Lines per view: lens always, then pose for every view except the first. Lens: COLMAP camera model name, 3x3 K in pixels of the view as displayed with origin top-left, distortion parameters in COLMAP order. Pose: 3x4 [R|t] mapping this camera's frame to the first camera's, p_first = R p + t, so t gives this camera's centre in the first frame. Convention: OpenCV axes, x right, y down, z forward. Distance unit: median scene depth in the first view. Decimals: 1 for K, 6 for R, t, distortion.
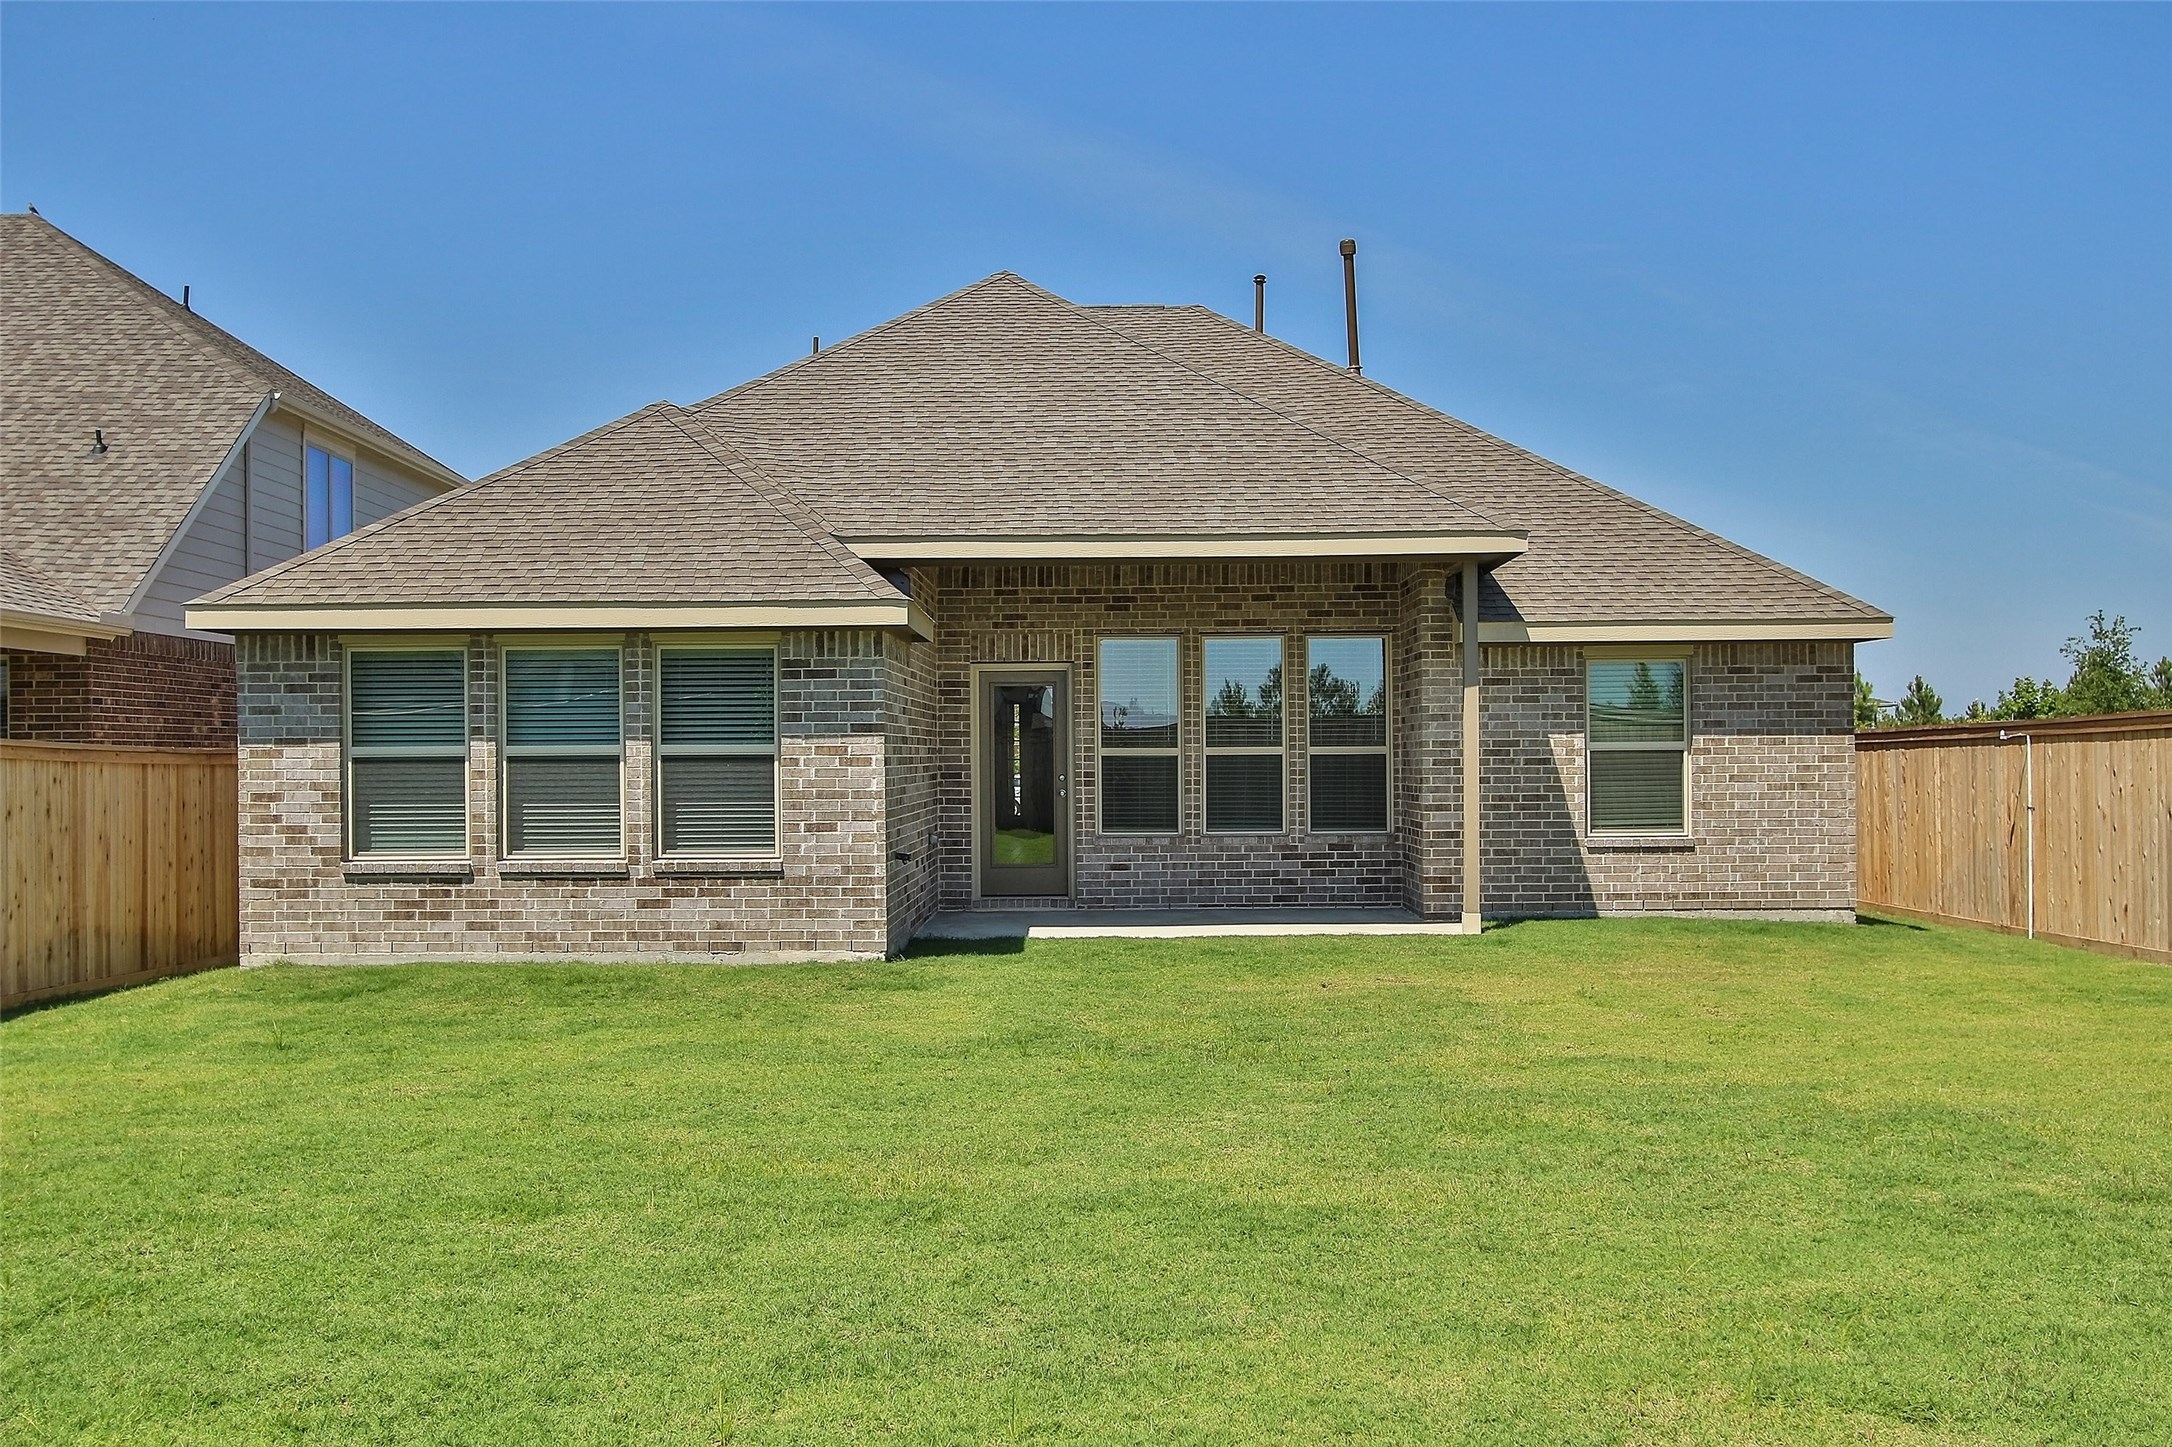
lens RADIAL K [[2018.4, 0, 1138.5], [0, 2018.4, 729.5], [0, 0, 1]] dist [-0.023608, -0.000896]
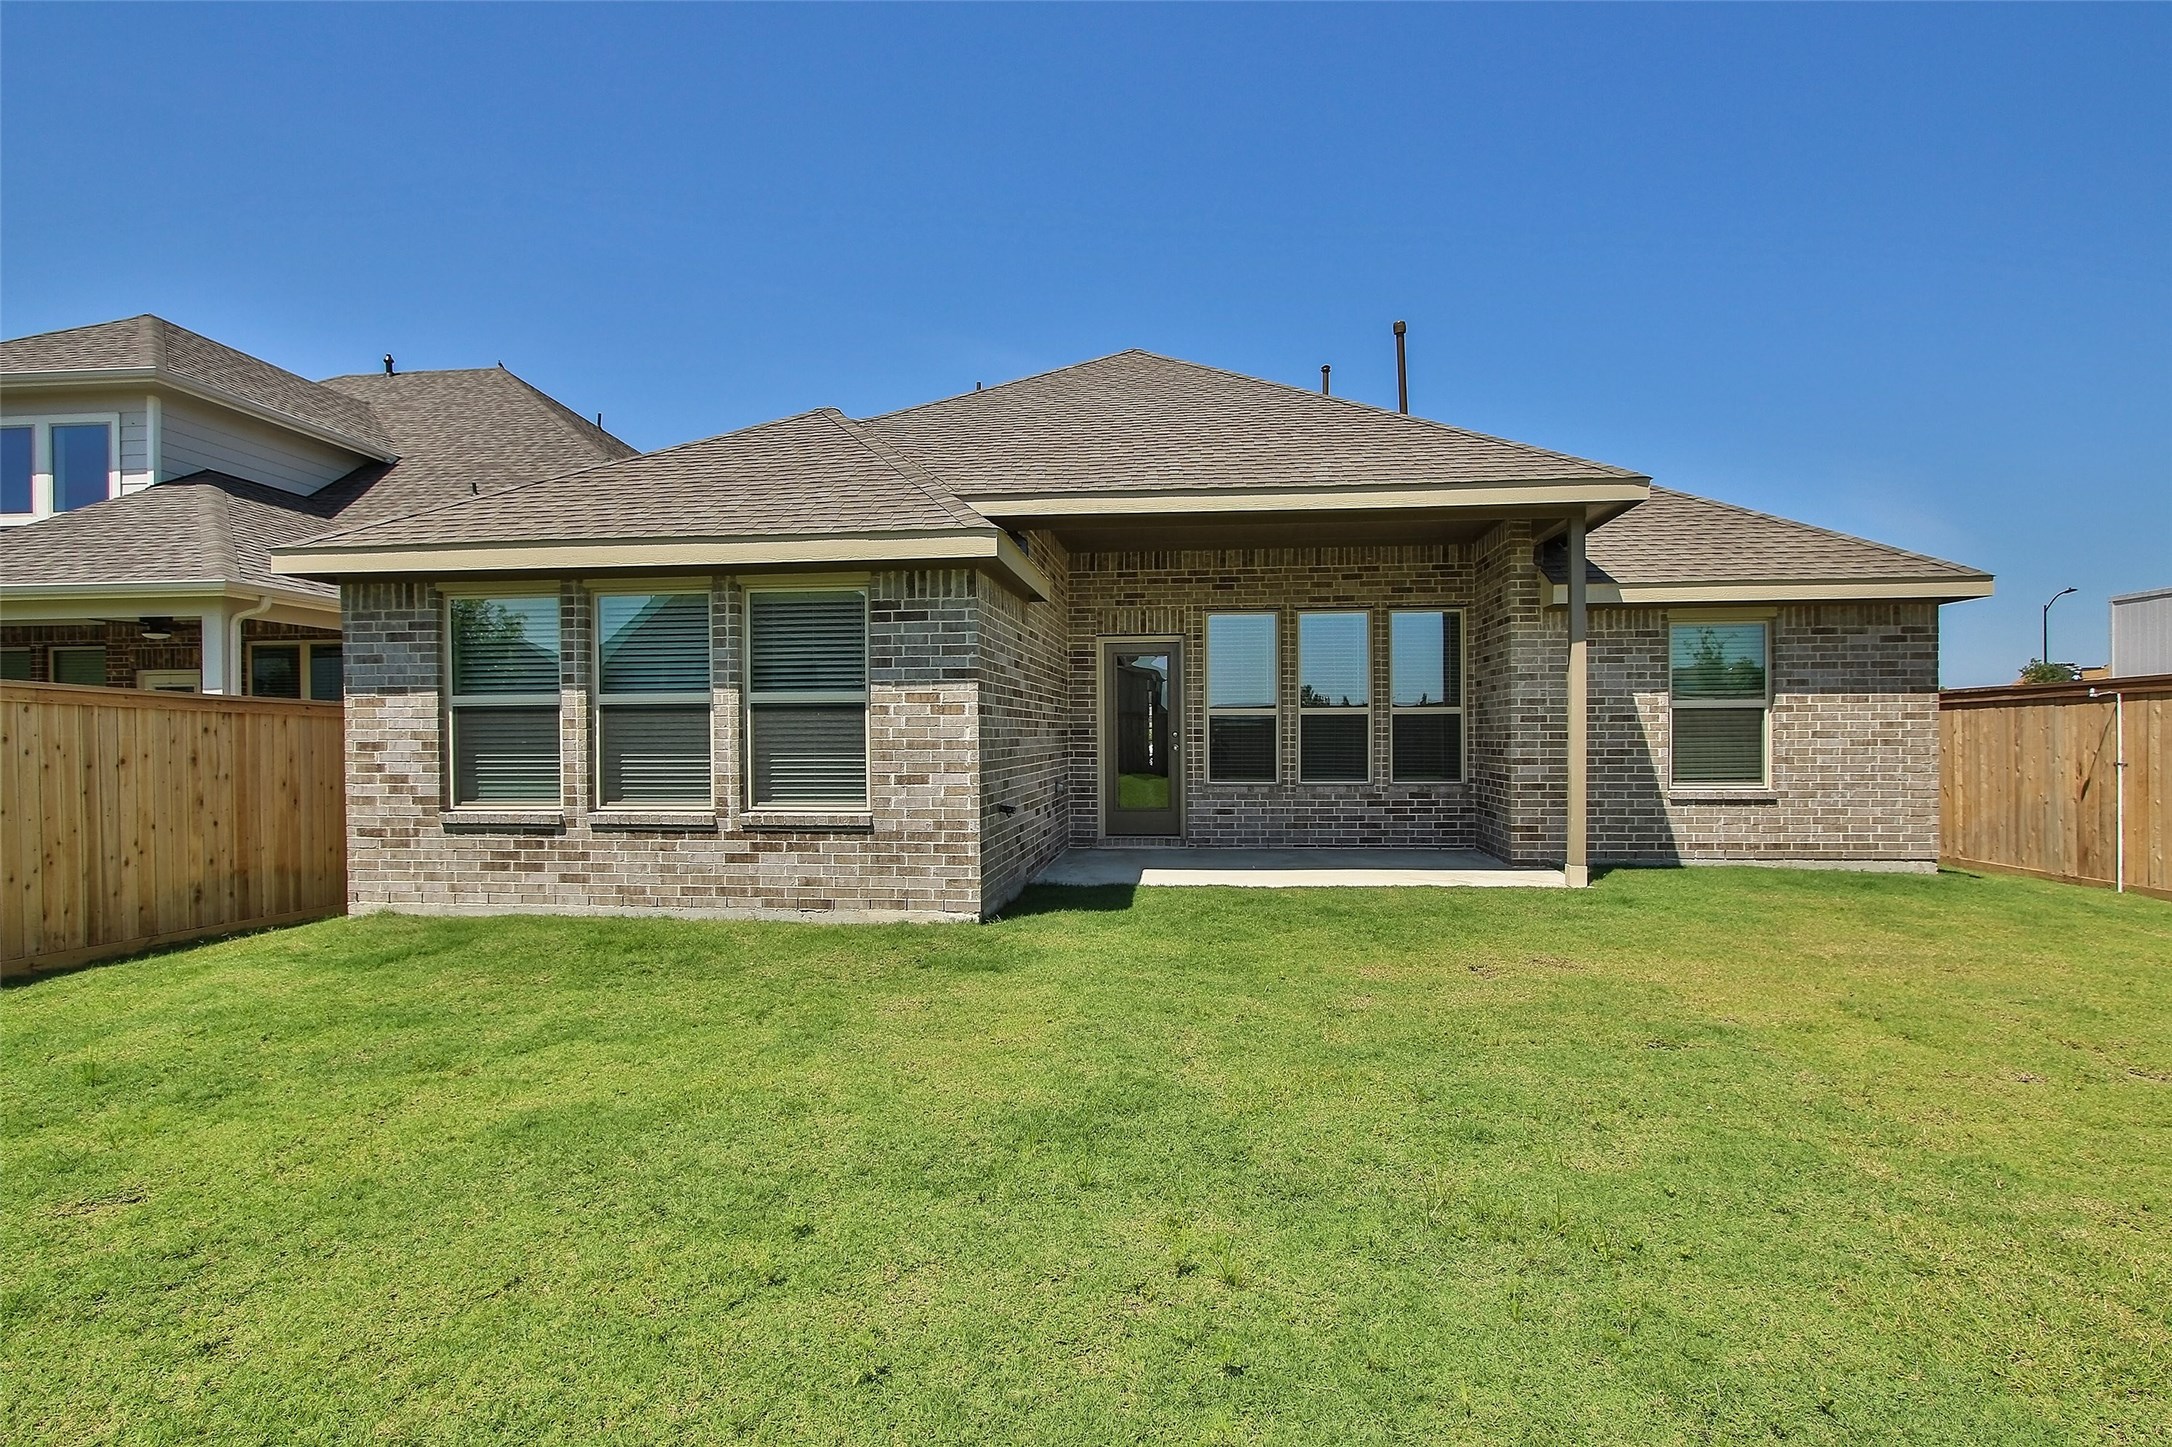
lens RADIAL K [[1010.8, 0, 1103.7], [0, 1010.8, 743.6], [0, 0, 1]] dist [-0.025763, 0.005502]
pose [[0.993054, 0.002140, -0.117641, -0.011103], [0.000460, 0.999756, 0.022075, 0.017810], [0.117660, -0.021976, 0.992811, 0.453016]]
